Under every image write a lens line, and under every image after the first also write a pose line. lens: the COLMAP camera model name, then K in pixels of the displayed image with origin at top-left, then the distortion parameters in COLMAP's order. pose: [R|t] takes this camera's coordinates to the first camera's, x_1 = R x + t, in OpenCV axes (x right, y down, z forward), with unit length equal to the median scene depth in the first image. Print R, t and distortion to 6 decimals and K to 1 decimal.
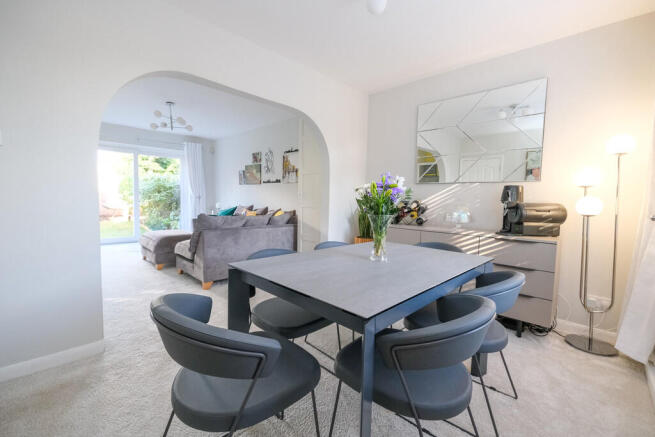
lens RADIAL K [[282.0, 0, 327.6], [0, 282.0, 216.7], [0, 0, 1]] dist [-0.011753, -0.000087]
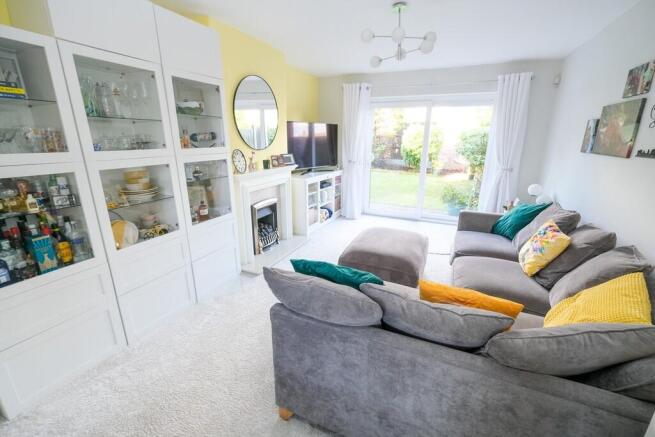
lens RADIAL K [[282.0, 0, 326.5], [0, 282.0, 220.1], [0, 0, 1]] dist [-0.011753, -0.000087]
pose [[0.342615, 0.240563, -0.908154, -0.026416], [-0.057455, 0.970217, 0.235327, -0.093445], [0.937717, -0.028448, 0.346232, 0.480744]]
